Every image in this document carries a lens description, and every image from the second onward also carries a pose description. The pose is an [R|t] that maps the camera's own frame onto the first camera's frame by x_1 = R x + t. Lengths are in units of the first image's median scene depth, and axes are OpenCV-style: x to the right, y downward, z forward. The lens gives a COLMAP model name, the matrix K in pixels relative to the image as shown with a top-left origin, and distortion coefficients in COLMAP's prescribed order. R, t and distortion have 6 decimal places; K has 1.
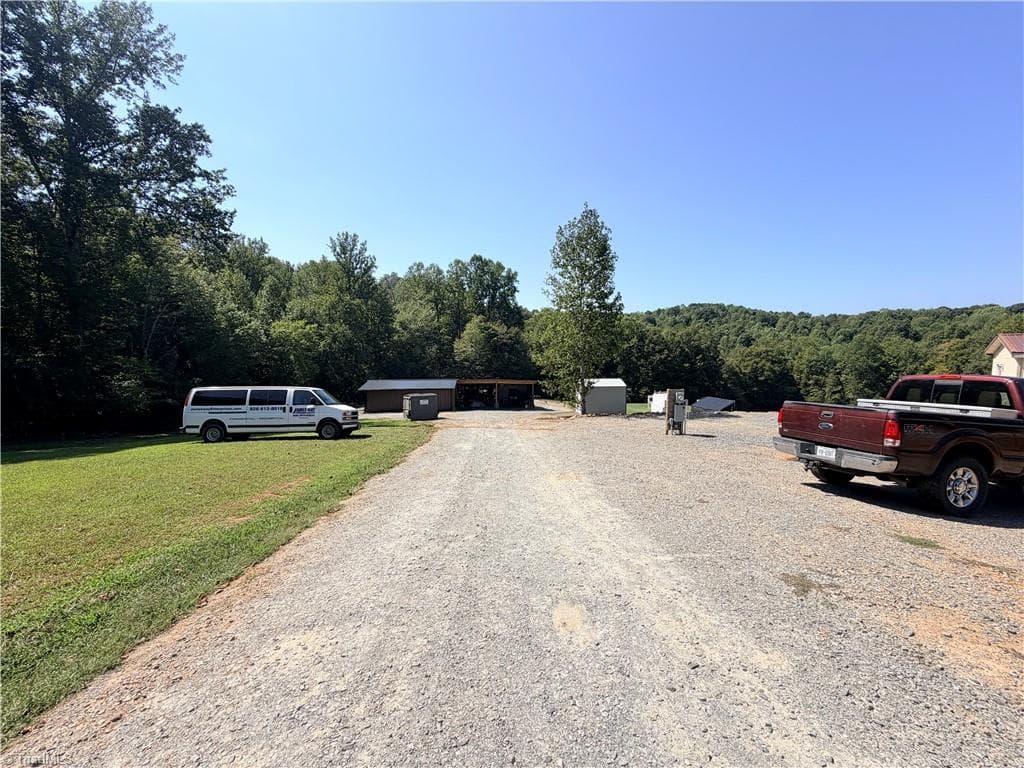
lens RADIAL K [[408.0, 0, 509.0], [0, 408.0, 384.5], [0, 0, 1]] dist [0.001091, -0.000002]
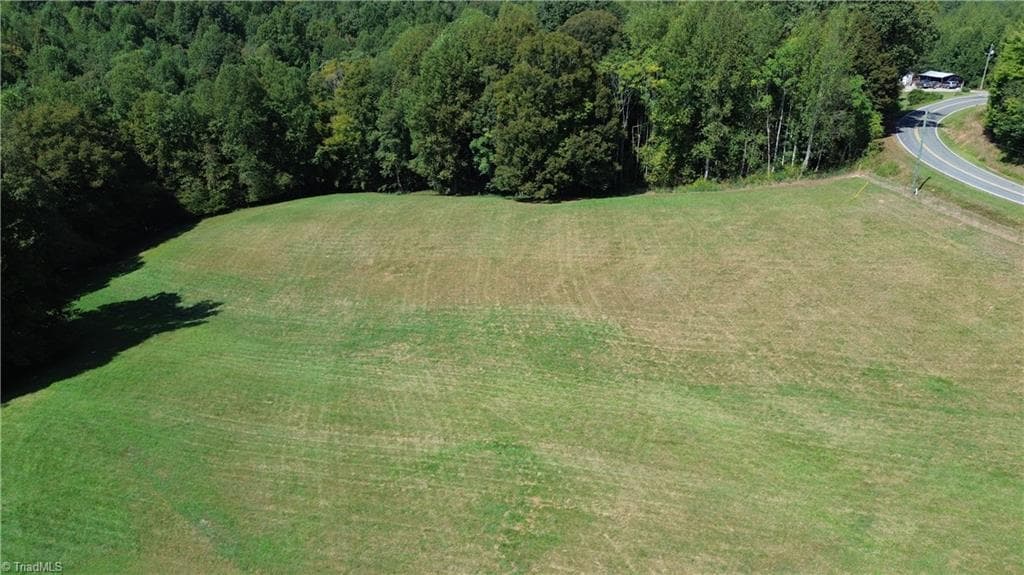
lens RADIAL K [[715.9, 0, 512.0], [0, 715.9, 287.5], [0, 0, 1]] dist [0.072479, -0.076679]
pose [[0.323876, -0.385917, 0.863813, 0.027024], [0.092504, 0.921567, 0.377036, -0.178804], [-0.941567, -0.042207, 0.334172, 0.304857]]
